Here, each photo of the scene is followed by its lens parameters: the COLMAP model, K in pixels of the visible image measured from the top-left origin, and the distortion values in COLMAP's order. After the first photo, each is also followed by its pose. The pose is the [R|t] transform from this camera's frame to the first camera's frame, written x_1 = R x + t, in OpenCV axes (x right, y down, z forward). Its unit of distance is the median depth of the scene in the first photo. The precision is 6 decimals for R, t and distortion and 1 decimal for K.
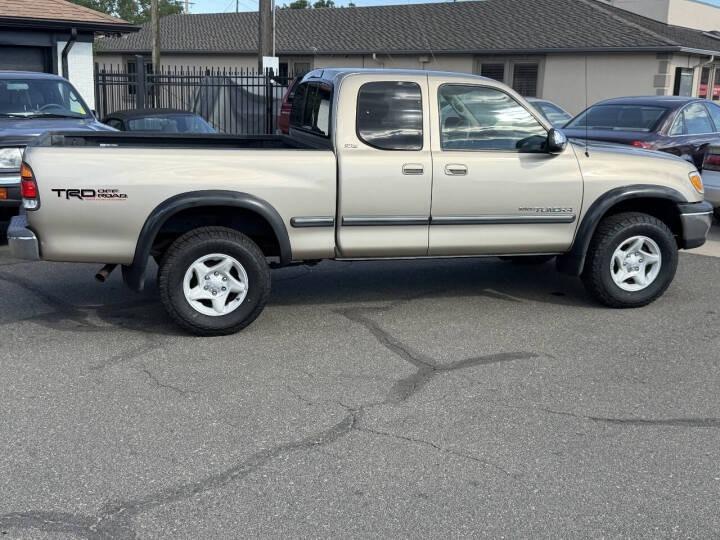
lens RADIAL K [[842.1, 0, 360.0], [0, 842.1, 270.0], [0, 0, 1]] dist [0.197870, -0.464726]
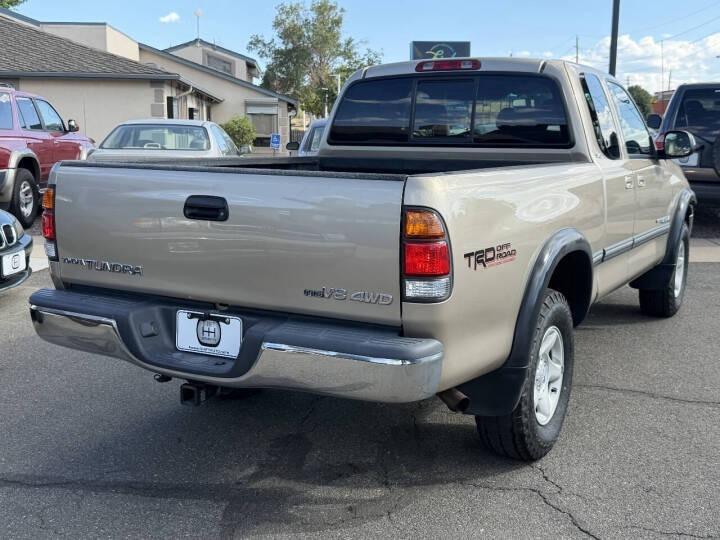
lens RADIAL K [[840.2, 0, 360.0], [0, 840.2, 270.0], [0, 0, 1]] dist [0.199294, -0.475272]
pose [[0.701622, -0.128985, 0.700778, -0.694129], [0.158010, 0.987158, 0.023495, -0.096724], [-0.694809, 0.094245, 0.712993, 0.611592]]
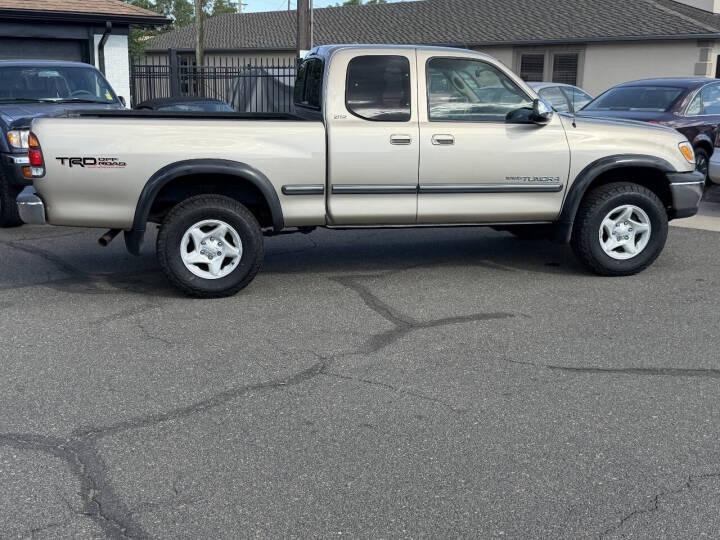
lens RADIAL K [[840.2, 0, 360.0], [0, 840.2, 270.0], [0, 0, 1]] dist [0.199294, -0.475272]
pose [[0.997931, 0.000801, -0.064293, 0.080769], [-0.000733, 0.999999, 0.001077, 0.040851], [0.064294, -0.001028, 0.997930, -0.040681]]
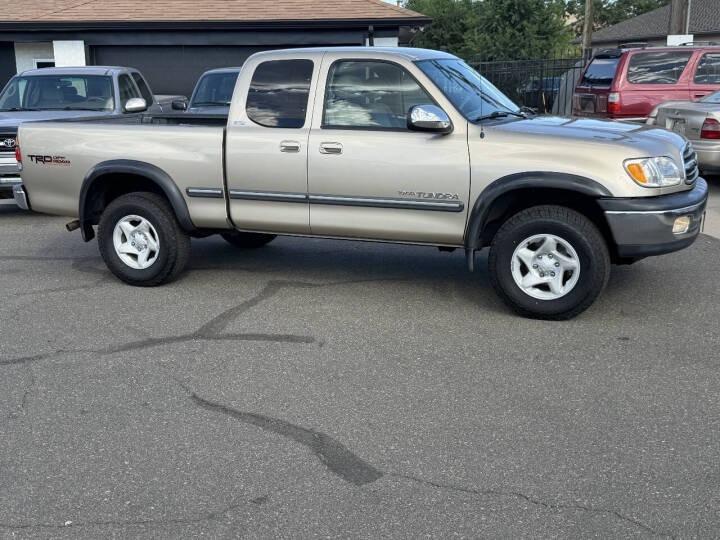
lens RADIAL K [[840.2, 0, 360.0], [0, 840.2, 270.0], [0, 0, 1]] dist [0.199294, -0.475272]
pose [[0.782882, 0.105844, -0.613100, 0.769092], [-0.099678, 0.994032, 0.044326, -0.026017], [0.614133, 0.026411, 0.788760, 0.260885]]
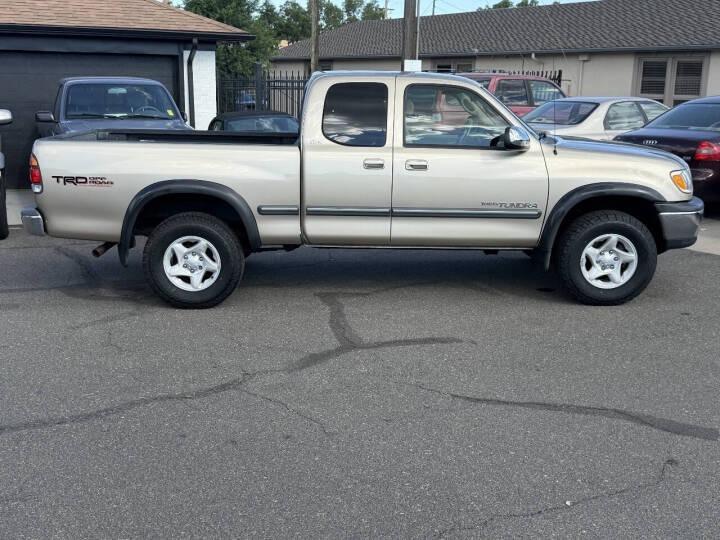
lens RADIAL K [[842.1, 0, 360.0], [0, 842.1, 270.0], [0, 0, 1]] dist [0.197870, -0.464726]
pose [[0.971003, 0.040638, -0.235588, 0.306783], [-0.041235, 0.999147, 0.002394, 0.013698], [0.235484, 0.007390, 0.971850, -0.048017]]
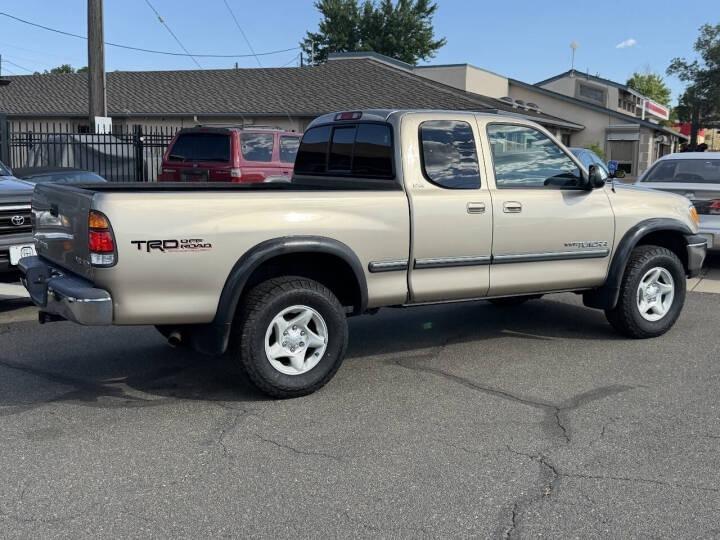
lens RADIAL K [[842.1, 0, 360.0], [0, 842.1, 270.0], [0, 0, 1]] dist [0.197870, -0.464726]
pose [[0.962347, -0.051347, 0.266932, -0.332869], [0.071709, 0.995166, -0.067094, 0.008214], [-0.262197, 0.083709, 0.961377, 0.103291]]
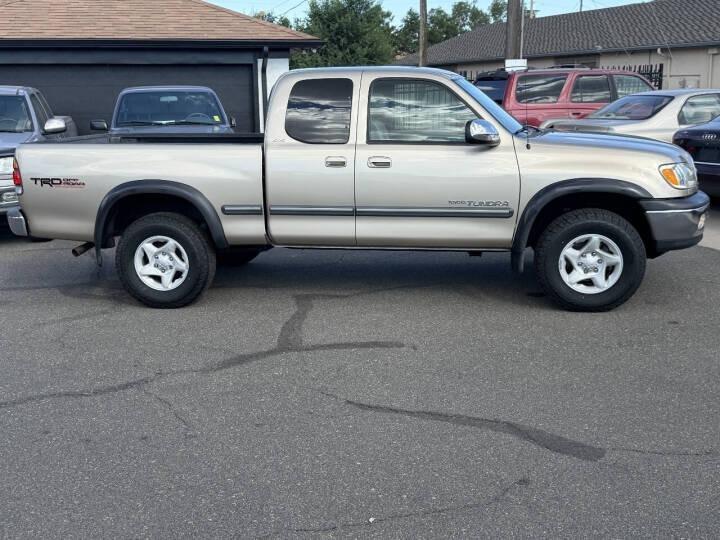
lens RADIAL K [[840.2, 0, 360.0], [0, 840.2, 270.0], [0, 0, 1]] dist [0.199294, -0.475272]
pose [[0.911755, 0.046152, -0.408134, 0.525054], [-0.049620, 0.998766, 0.002090, 0.010521], [0.407727, 0.018346, 0.912920, 0.064740]]
